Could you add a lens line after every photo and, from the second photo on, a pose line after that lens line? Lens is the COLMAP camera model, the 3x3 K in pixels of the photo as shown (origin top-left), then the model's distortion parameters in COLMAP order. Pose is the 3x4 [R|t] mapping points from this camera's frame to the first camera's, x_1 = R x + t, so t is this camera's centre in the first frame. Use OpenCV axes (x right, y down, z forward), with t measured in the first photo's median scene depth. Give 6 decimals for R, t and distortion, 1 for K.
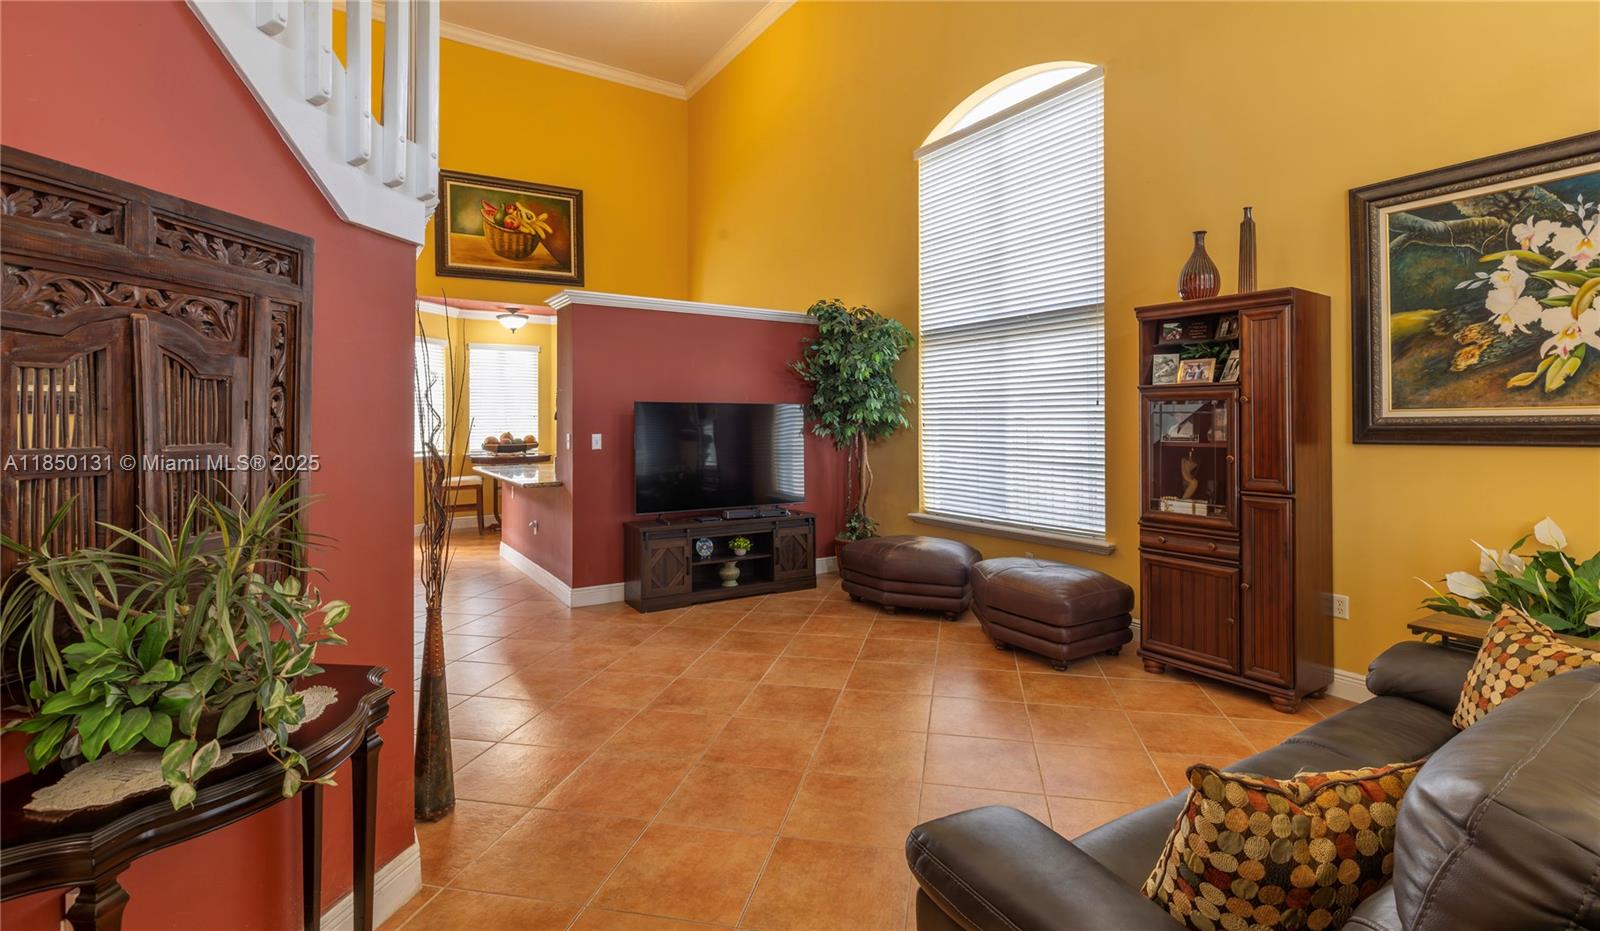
lens RADIAL K [[731.1, 0, 847.9], [0, 731.1, 414.9], [0, 0, 1]] dist [0.004536, -0.001502]
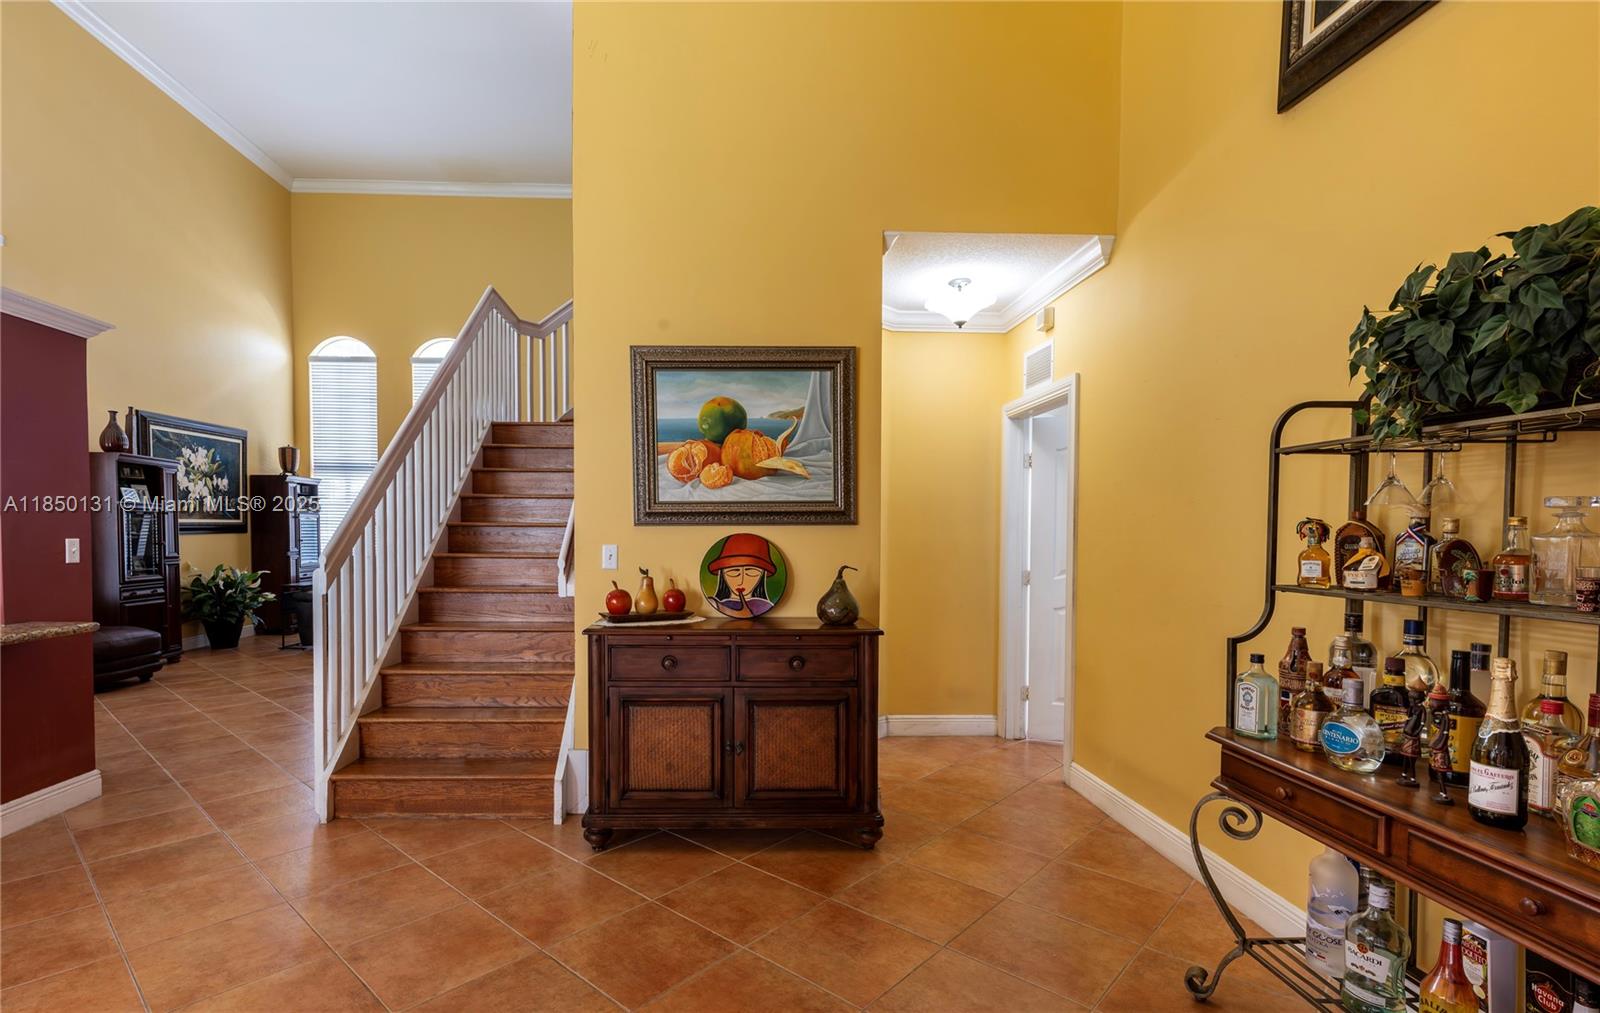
lens RADIAL K [[760.4, 0, 753.9], [0, 760.4, 558.2], [0, 0, 1]] dist [0.005413, -0.001821]
pose [[-0.840223, -0.023605, 0.541727, -1.723230], [-0.010127, 0.999561, 0.027847, 0.024951], [-0.542147, 0.017911, -0.840093, 1.681065]]
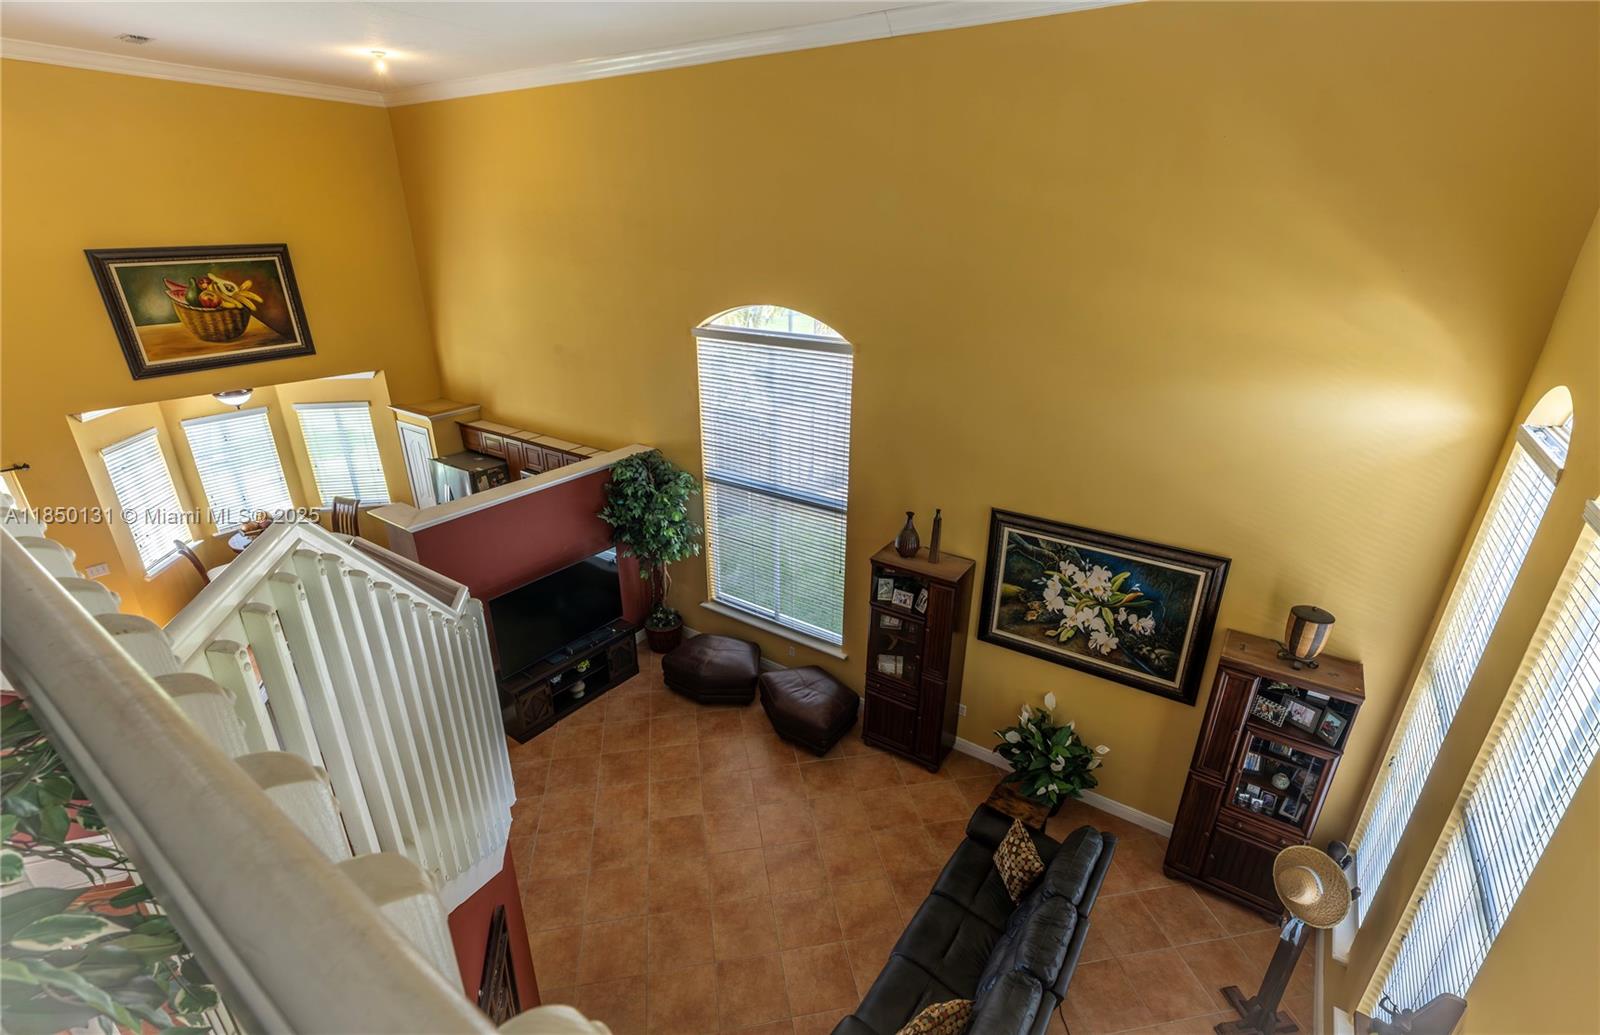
lens RADIAL K [[684.8, 0, 833.9], [0, 684.8, 515.0], [0, 0, 1]] dist [0.004114, -0.000029]
pose [[0.925731, -0.114904, 0.360304, -0.199633], [-0.032356, 0.925168, 0.378176, -0.793452], [-0.376795, -0.361747, 0.852739, -0.189581]]
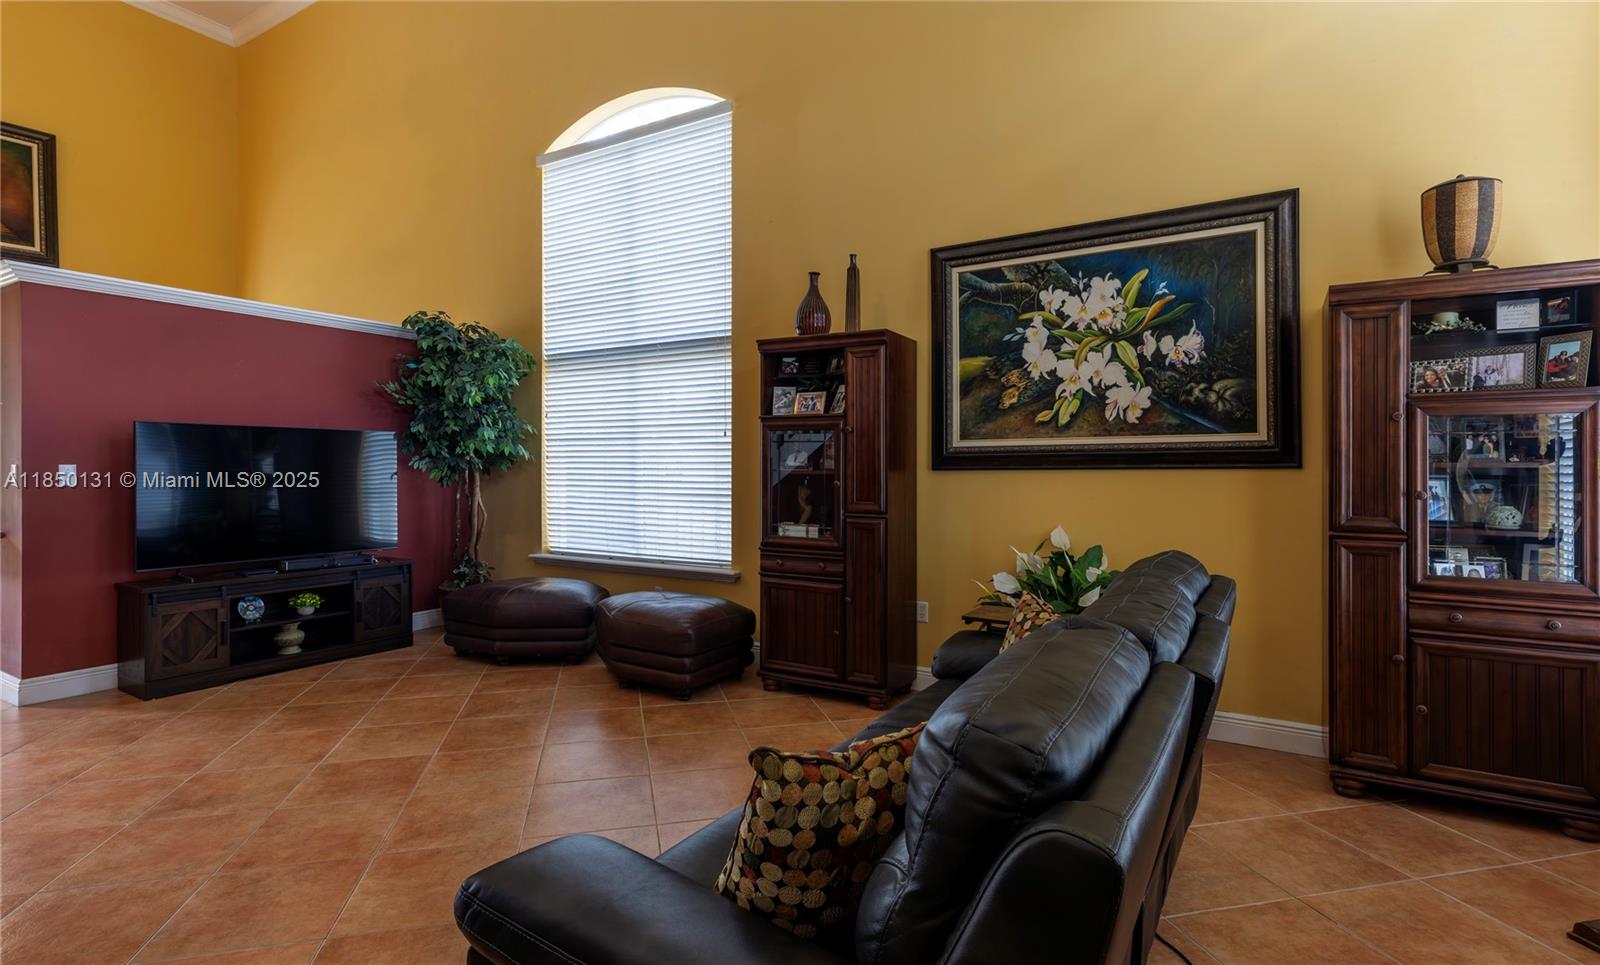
lens RADIAL K [[745.4, 0, 819.5], [0, 745.4, 464.3], [0, 0, 1]] dist [0.003863, 0.000580]
pose [[0.907494, 0.002308, 0.420059, 0.031768], [-0.006218, 0.999949, 0.007939, 0.020178], [-0.420019, -0.009816, 0.907462, 0.008022]]
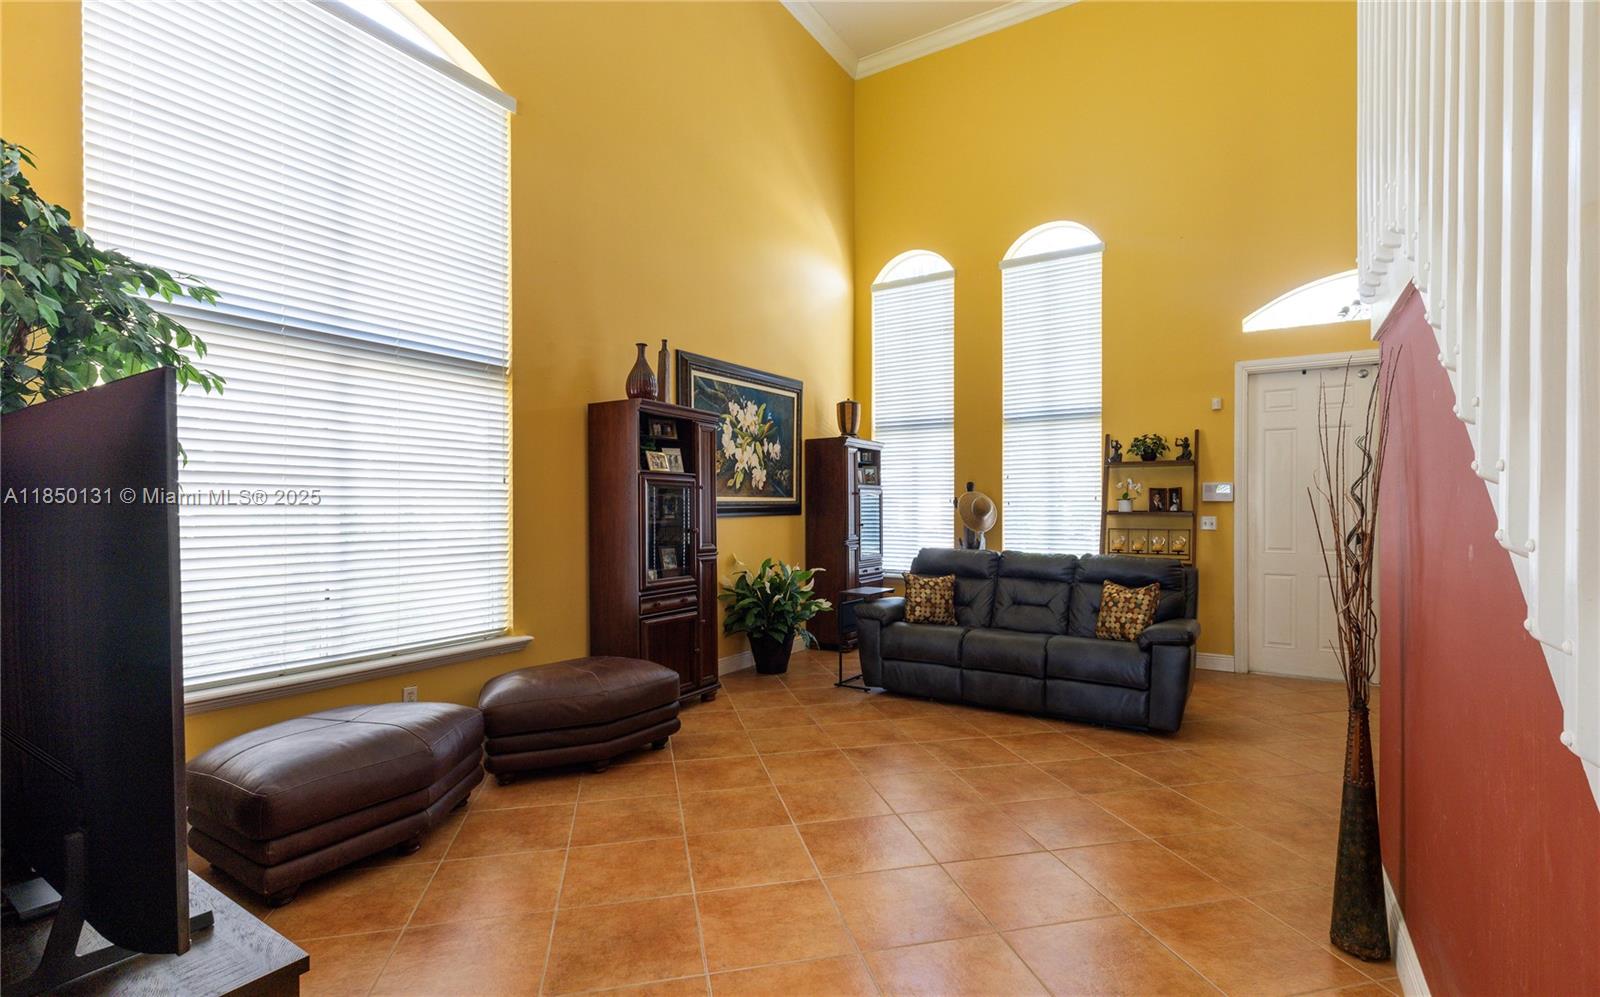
lens RADIAL K [[718.7, 0, 776.2], [0, 718.7, 507.0], [0, 0, 1]] dist [0.004635, -0.000195]
pose [[-0.355118, 0.005285, 0.934807, -0.694490], [-0.007538, 0.999935, -0.008517, 0.024411], [-0.934791, -0.010071, -0.355055, 1.206948]]
